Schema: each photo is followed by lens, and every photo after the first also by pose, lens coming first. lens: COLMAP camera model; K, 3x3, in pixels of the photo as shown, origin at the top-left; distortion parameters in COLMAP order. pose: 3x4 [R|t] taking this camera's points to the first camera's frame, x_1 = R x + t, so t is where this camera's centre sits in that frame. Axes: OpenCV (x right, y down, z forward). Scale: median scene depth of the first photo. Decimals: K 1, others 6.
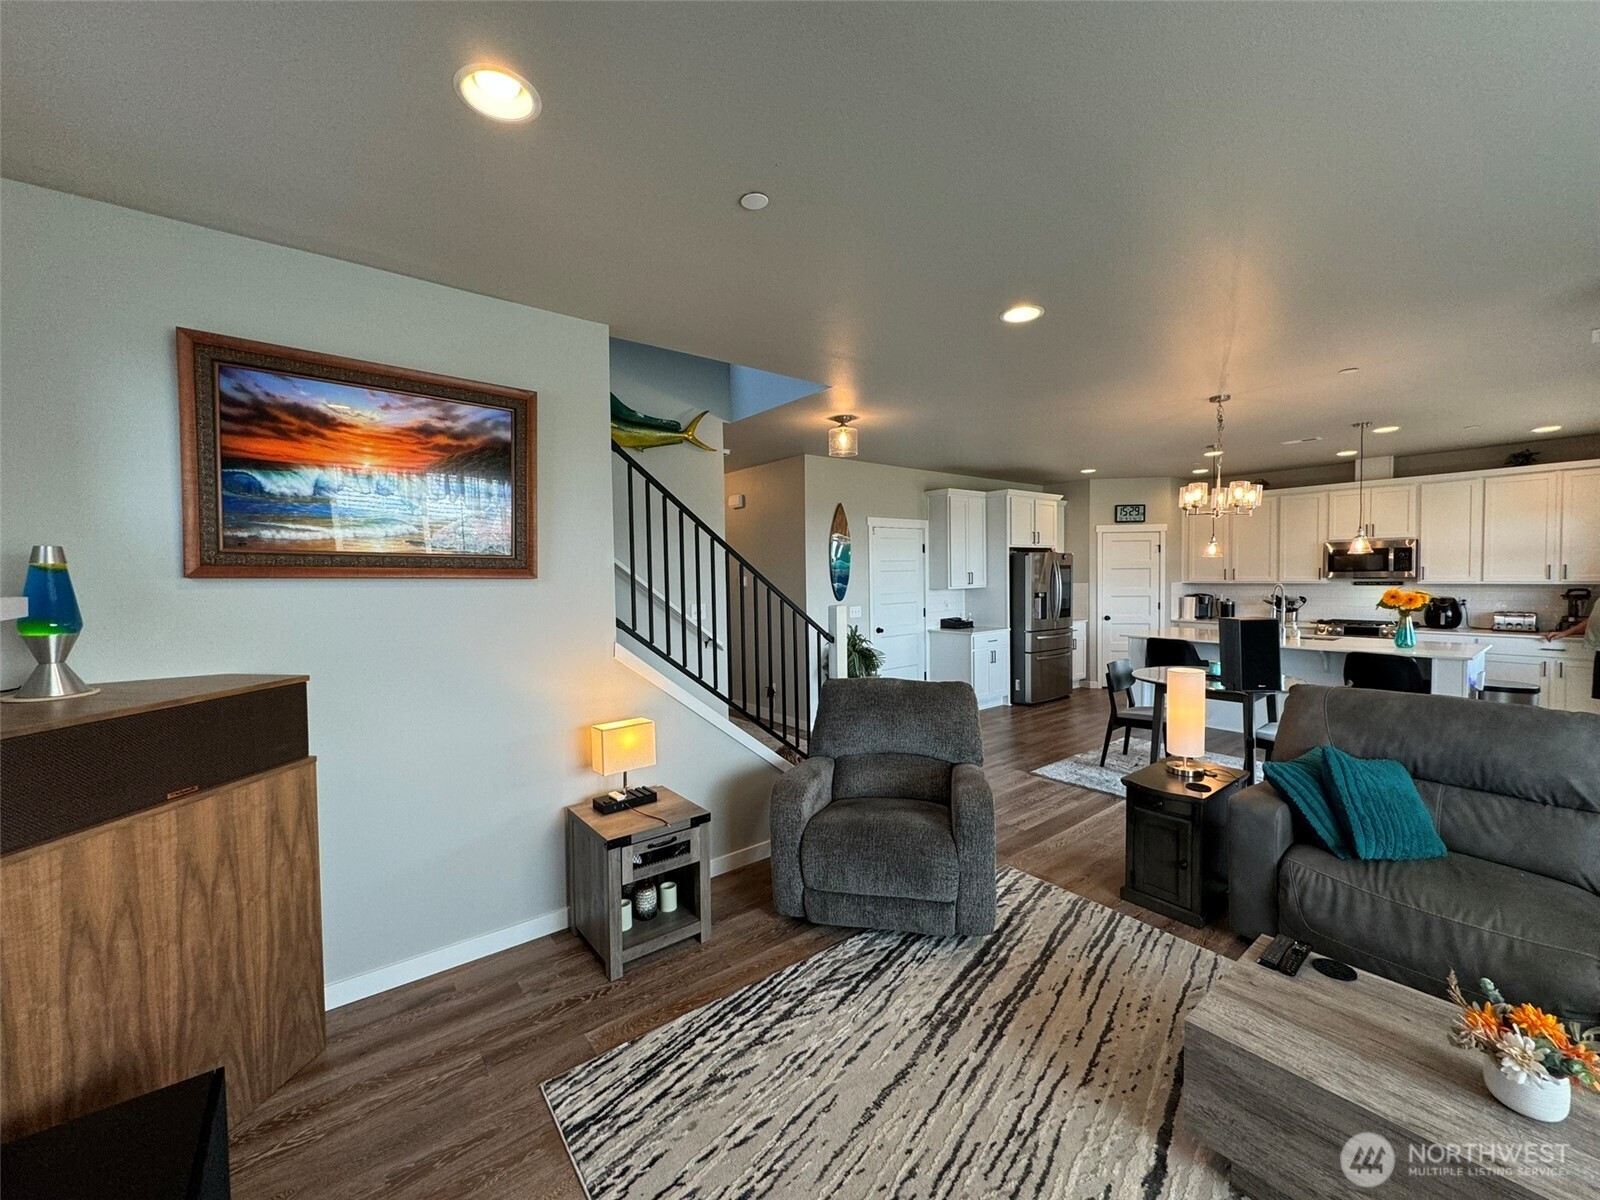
lens RADIAL K [[645.6, 0, 795.8], [0, 645.6, 592.8], [0, 0, 1]] dist [-0.000132, -0.000090]
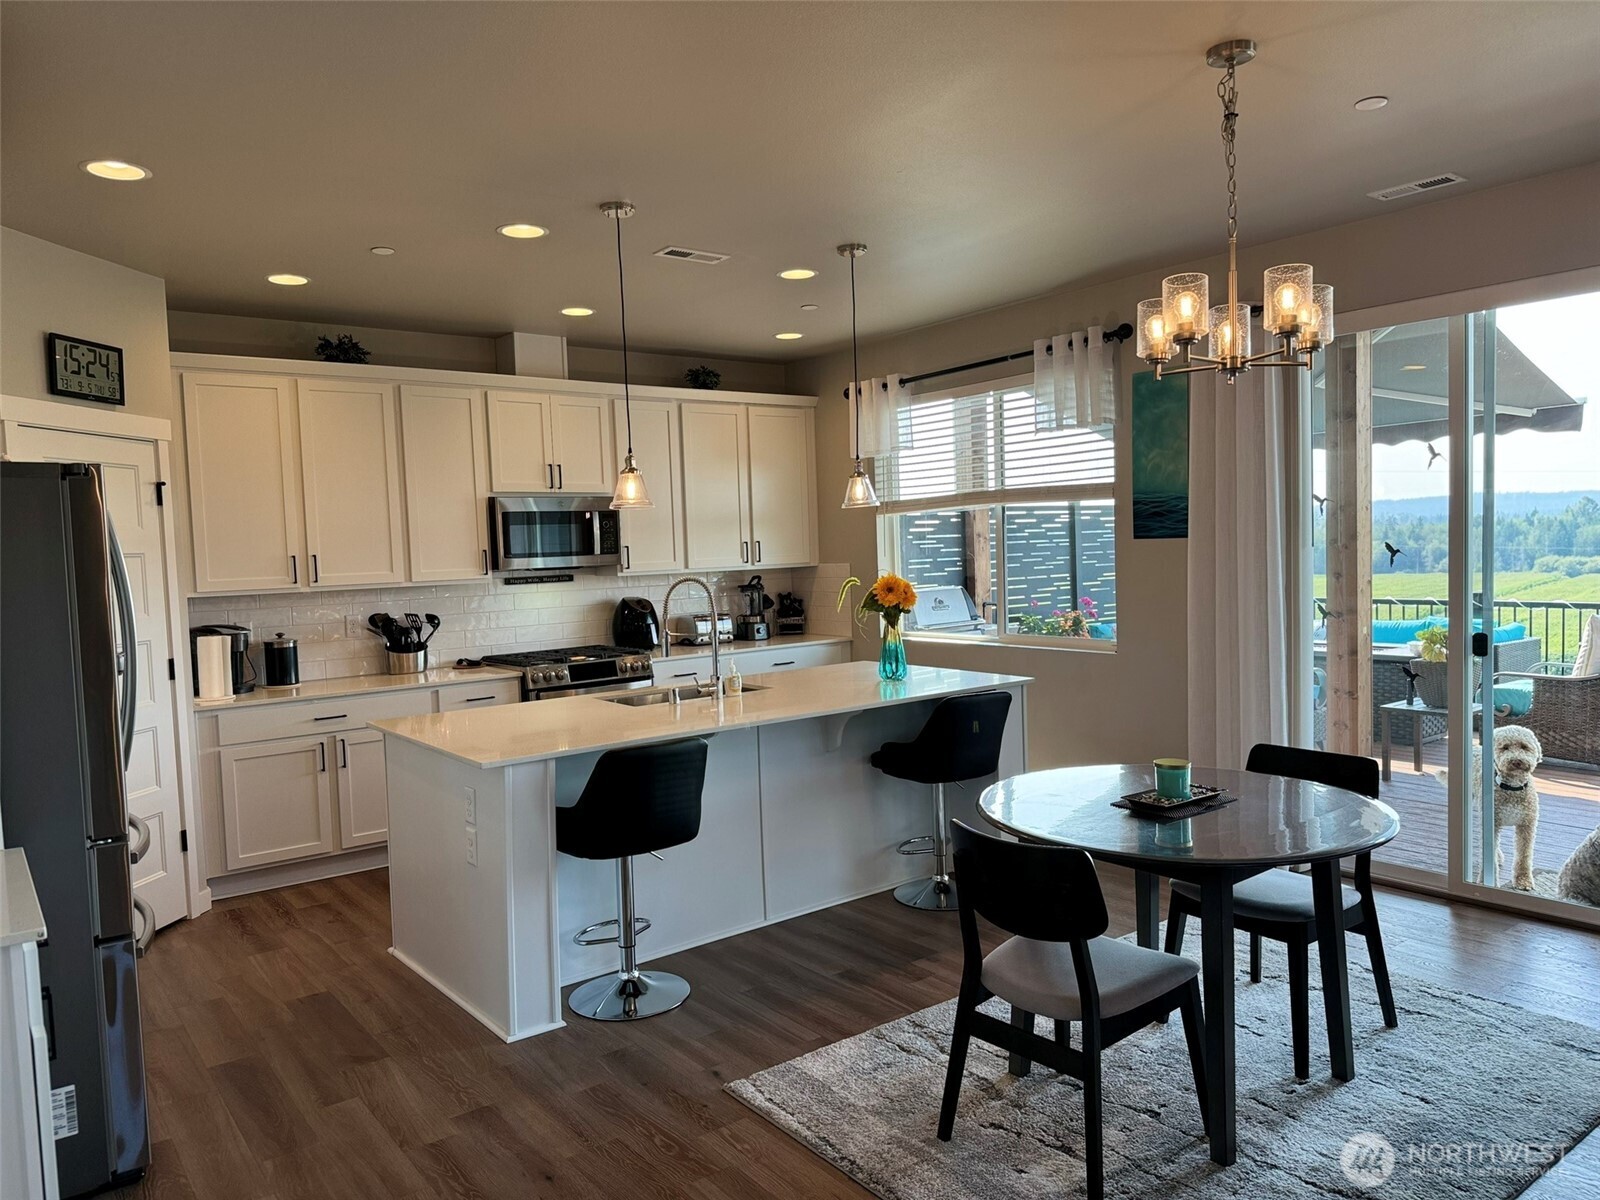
lens RADIAL K [[1111.2, 0, 801.5], [0, 1111.2, 606.8], [0, 0, 1]] dist [0.130990, -0.198241]
pose [[0.009214, -0.042528, 0.999053, -0.004755], [0.064818, 0.997019, 0.041843, -0.016370], [-0.997855, 0.064371, 0.011943, 0.762120]]
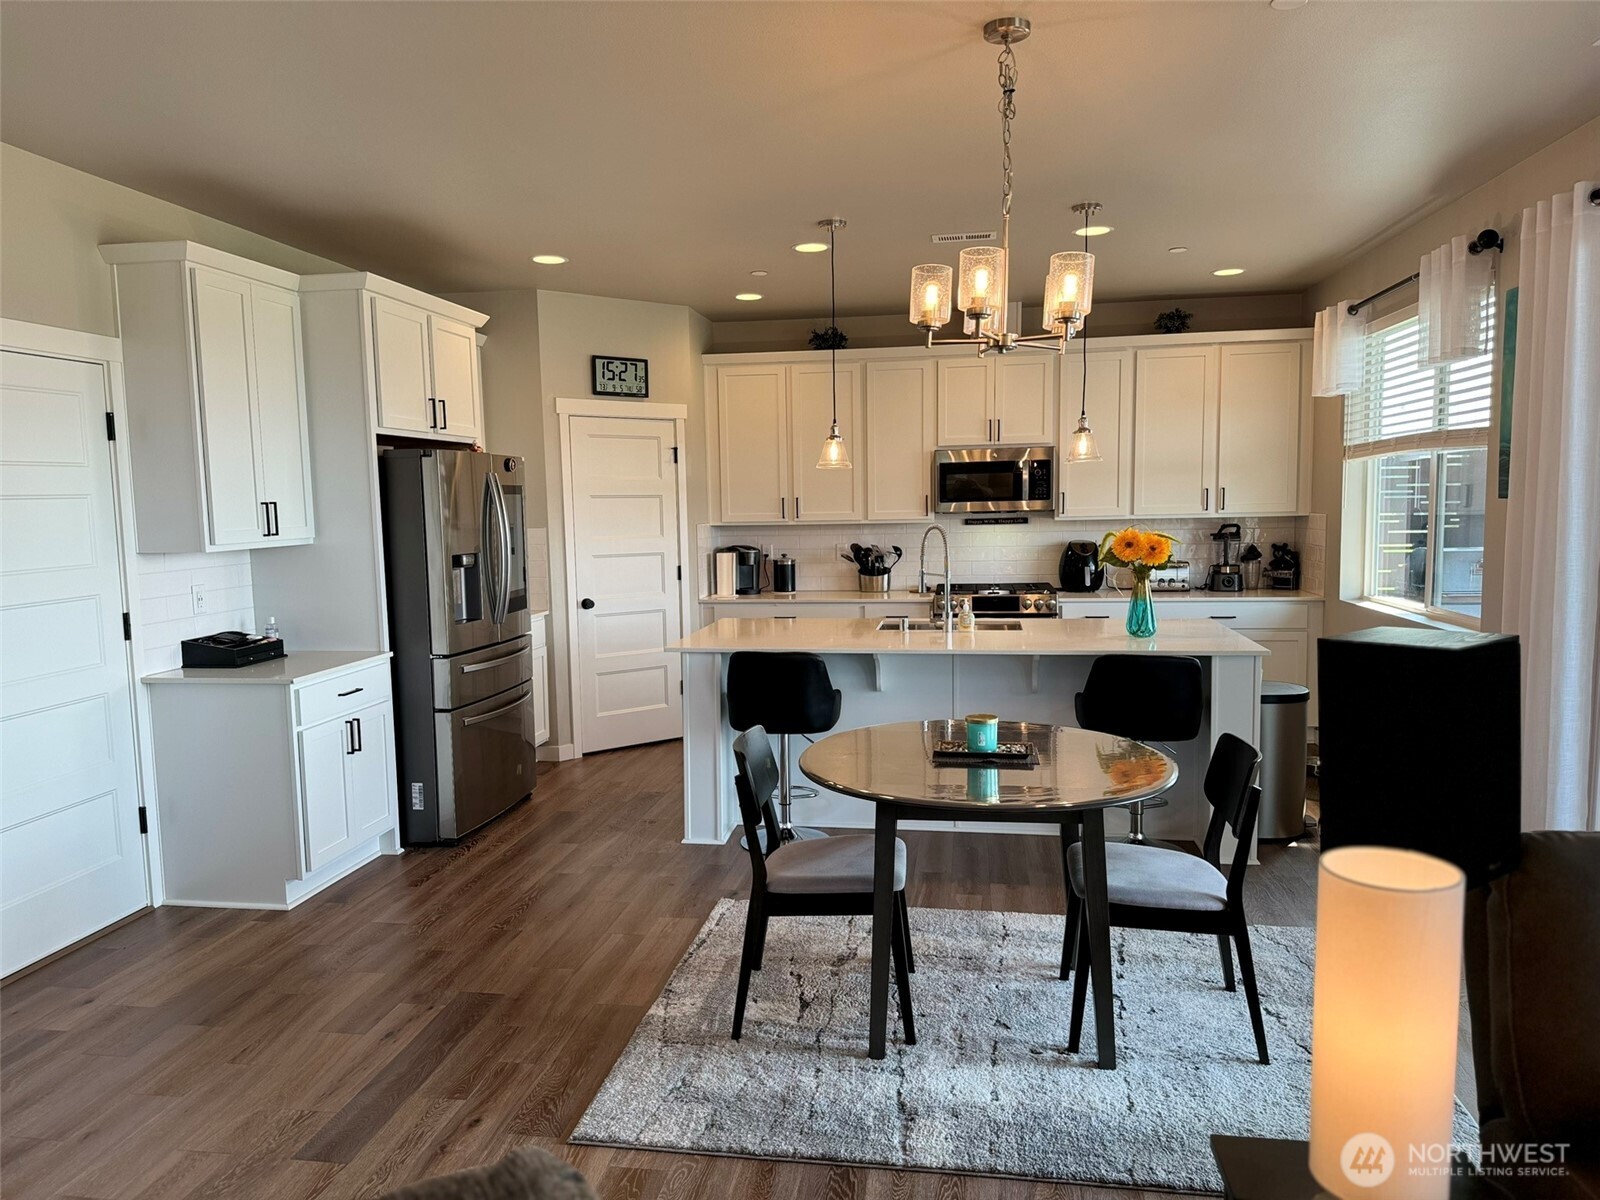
lens RADIAL K [[1111.2, 0, 801.5], [0, 1111.2, 606.8], [0, 0, 1]] dist [0.130990, -0.198241]
pose [[0.728005, -0.064139, 0.682565, 0.059706], [0.026692, 0.997511, 0.065265, -0.007412], [-0.685052, -0.029295, 0.727905, 0.362334]]
